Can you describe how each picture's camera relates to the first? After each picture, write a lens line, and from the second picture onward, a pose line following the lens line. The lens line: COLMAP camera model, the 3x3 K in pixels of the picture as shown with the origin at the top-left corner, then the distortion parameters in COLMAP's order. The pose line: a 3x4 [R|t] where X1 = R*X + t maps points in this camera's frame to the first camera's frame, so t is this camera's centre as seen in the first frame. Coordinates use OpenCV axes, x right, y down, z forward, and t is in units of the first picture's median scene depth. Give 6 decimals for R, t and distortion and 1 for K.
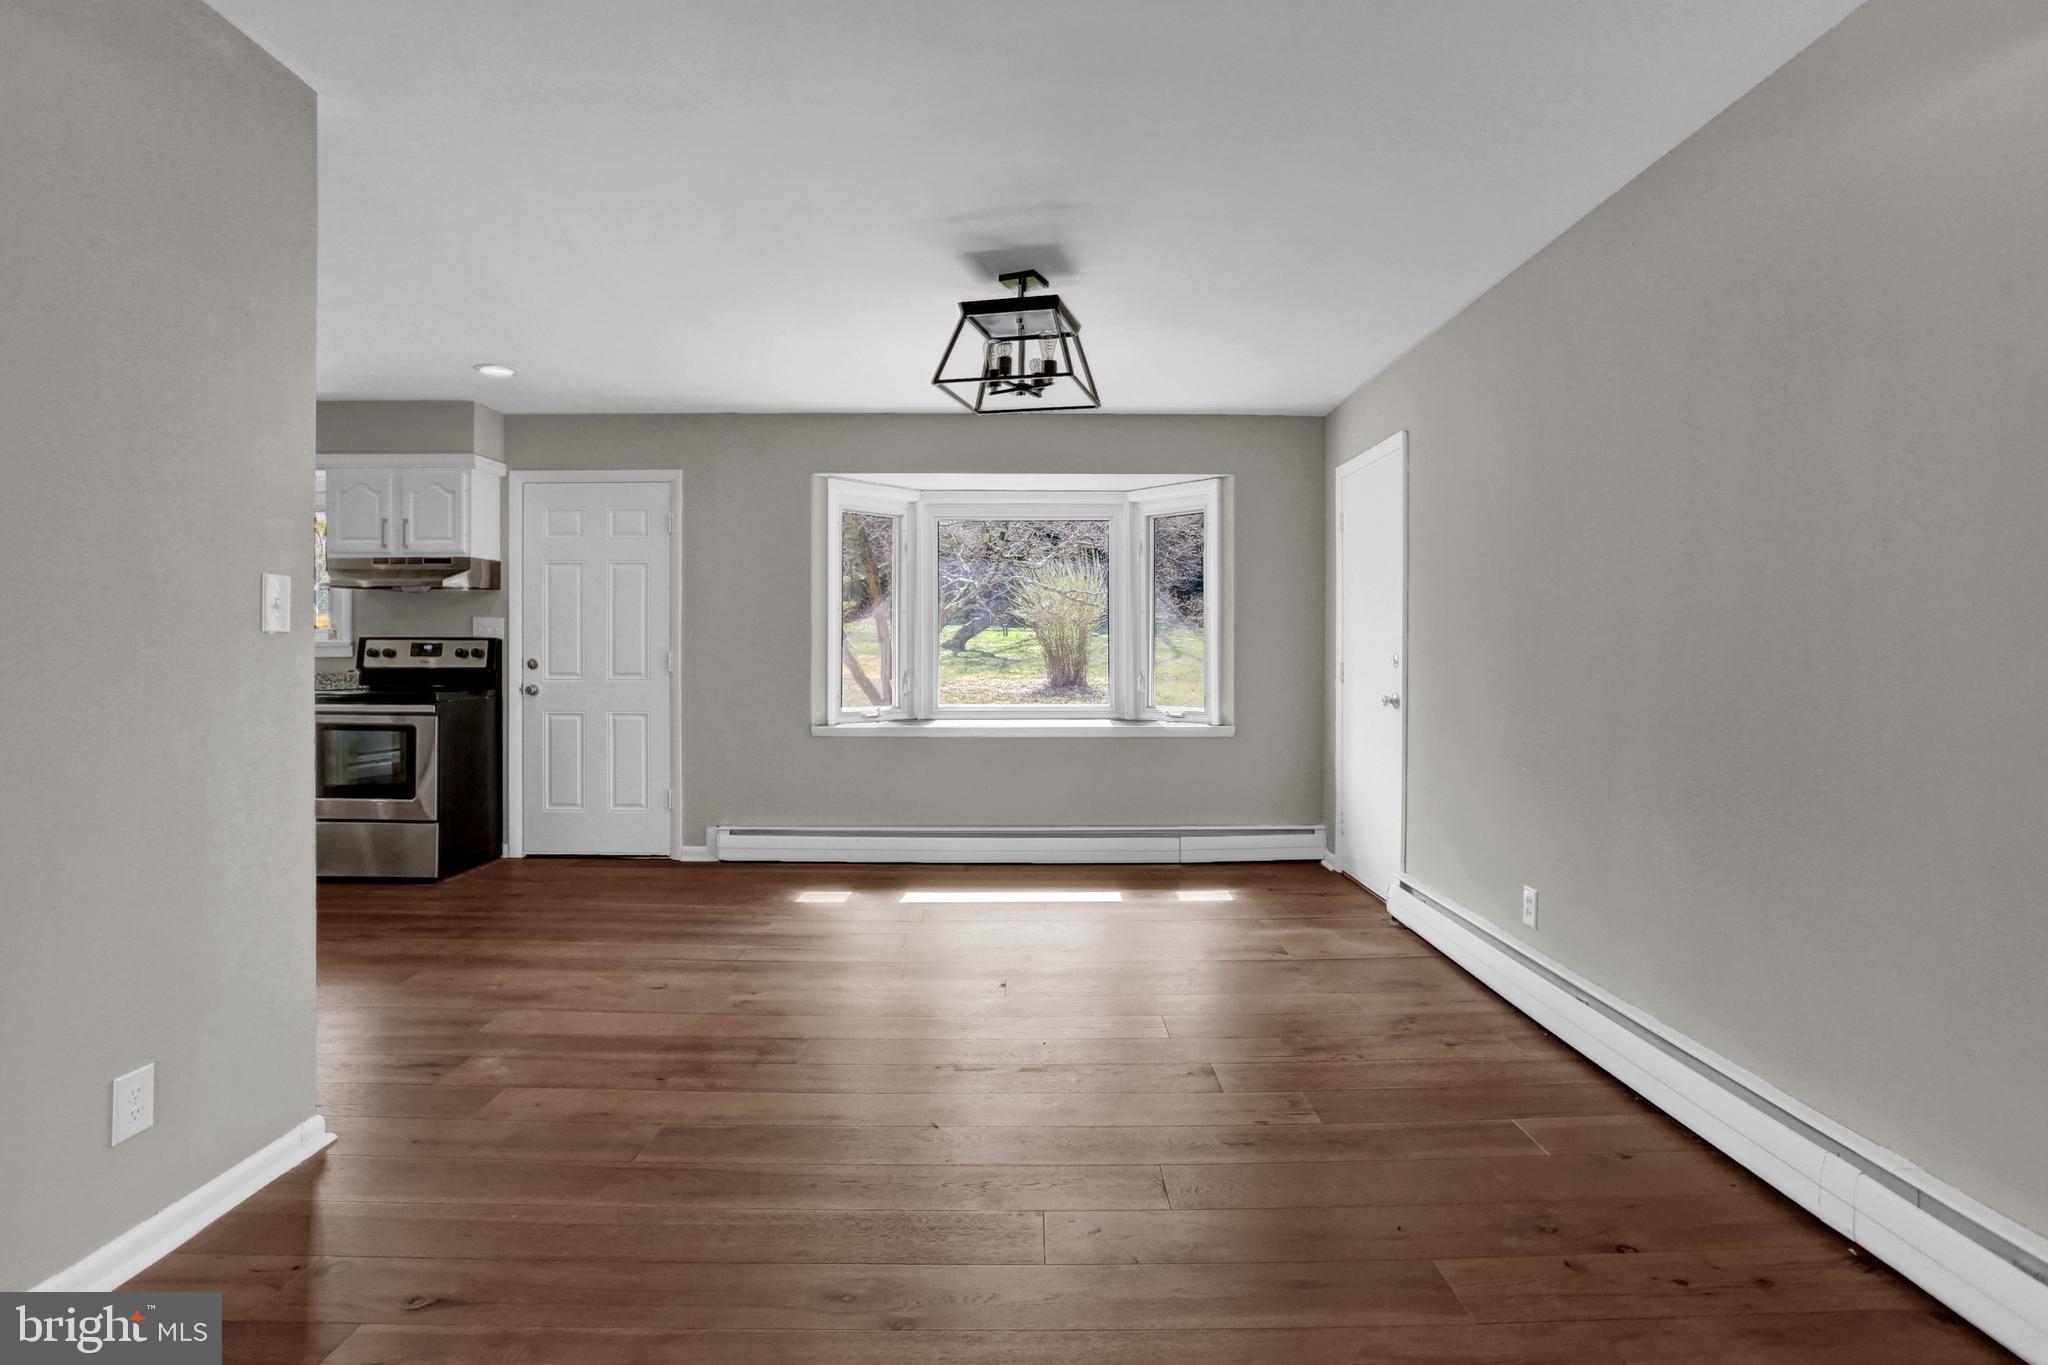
lens RADIAL K [[1054.3, 0, 1024.9], [0, 1054.3, 656.5], [0, 0, 1]] dist [-0.022749, 0.000560]
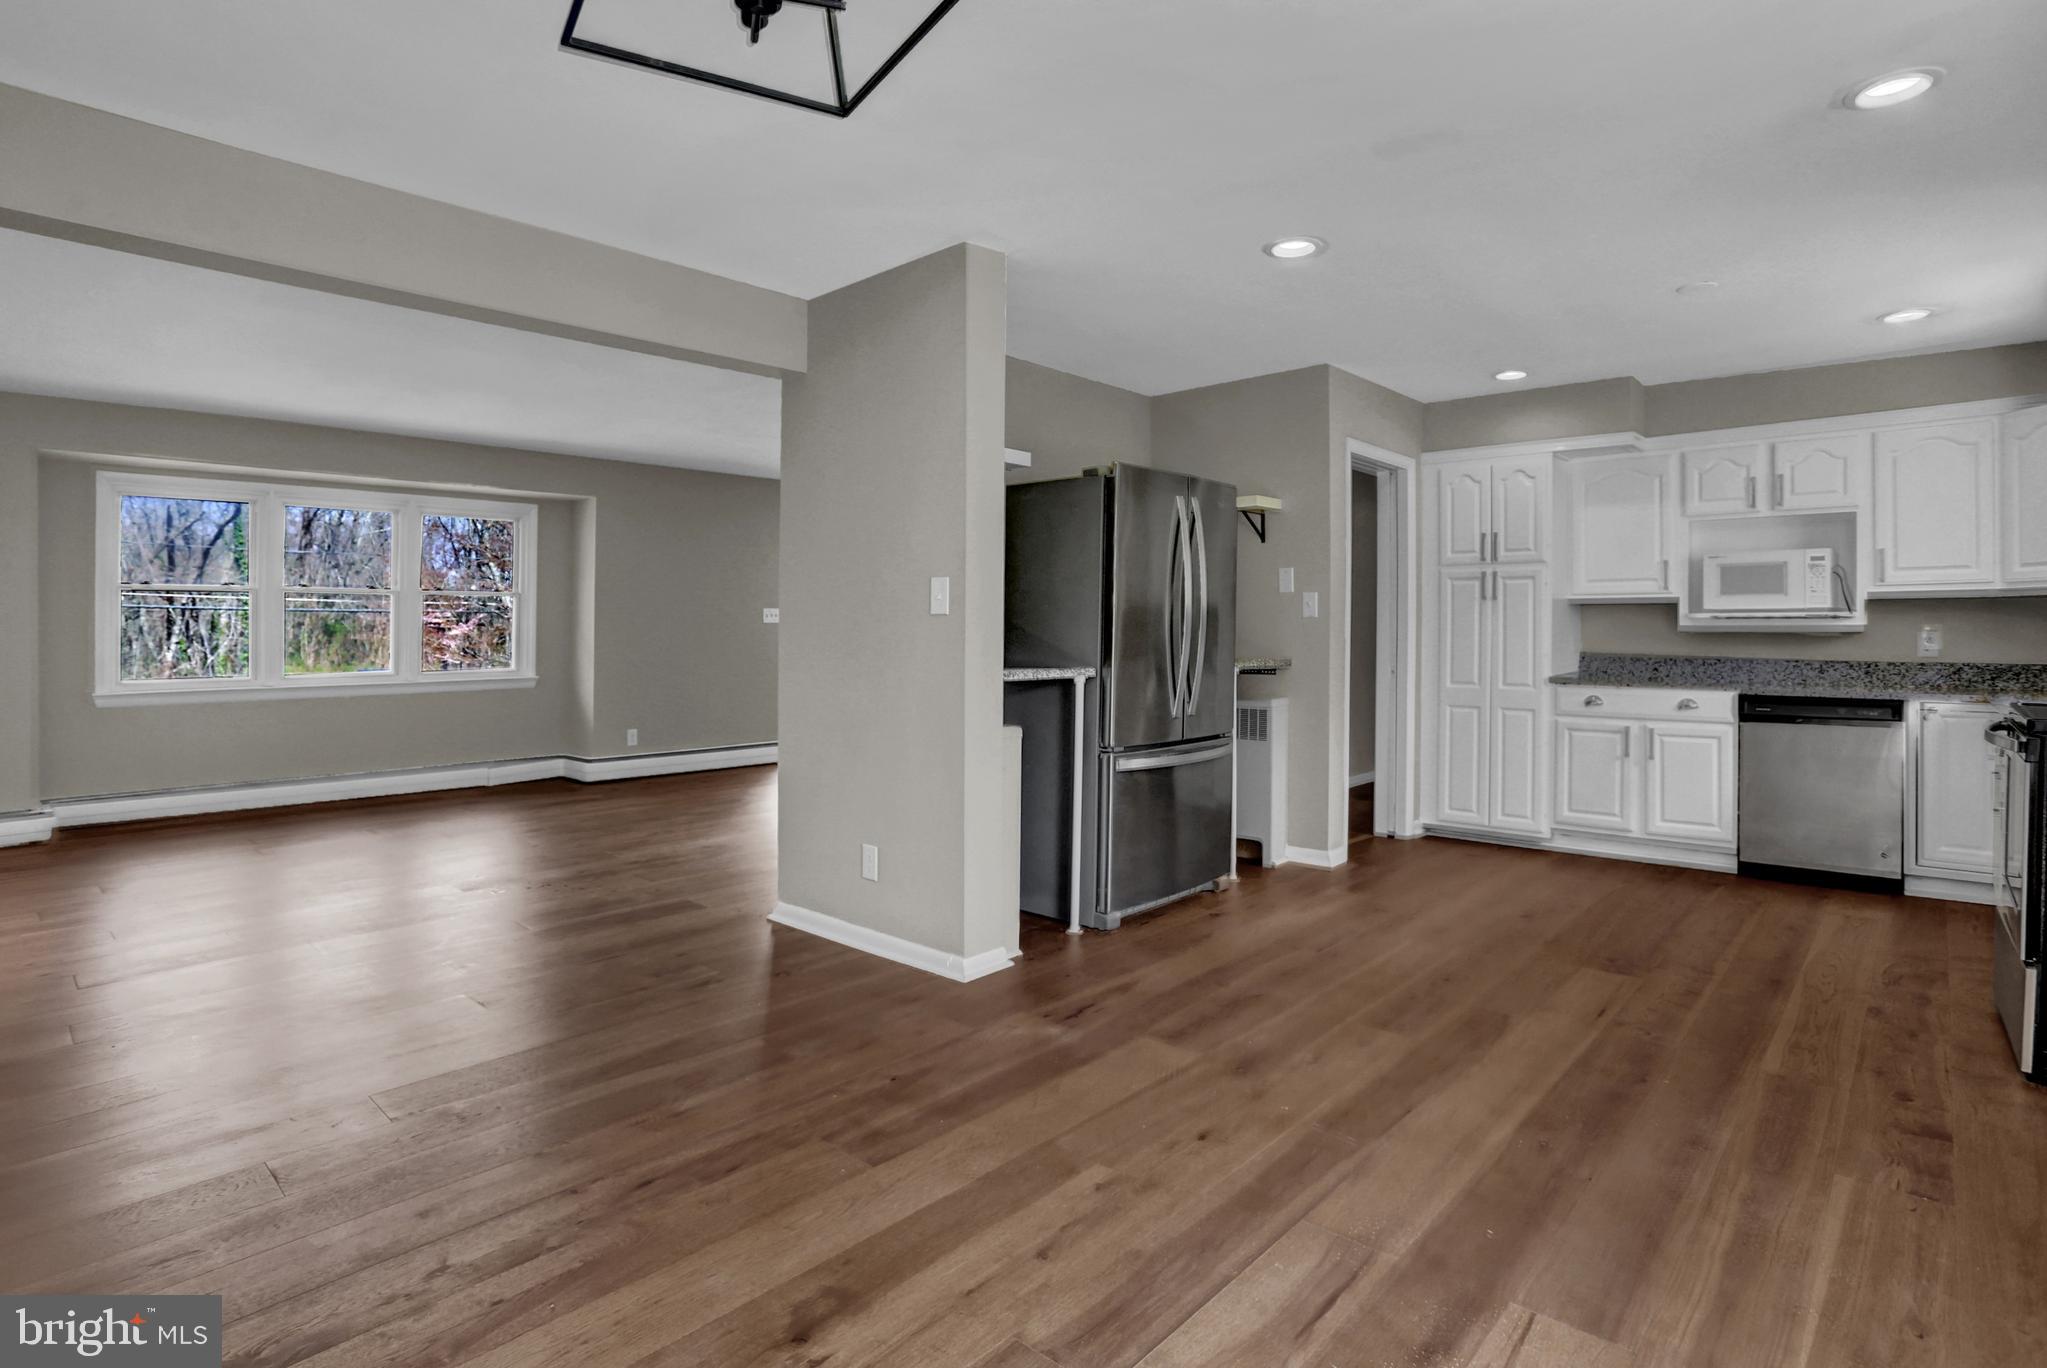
lens RADIAL K [[1051.5, 0, 964.5], [0, 1051.5, 629.0], [0, 0, 1]] dist [0.000312, 0.000653]
pose [[-0.688556, -0.003149, -0.725176, 0.156586], [-0.008684, 0.999955, 0.003903, -0.004187], [0.725131, 0.008985, -0.688552, 0.876097]]
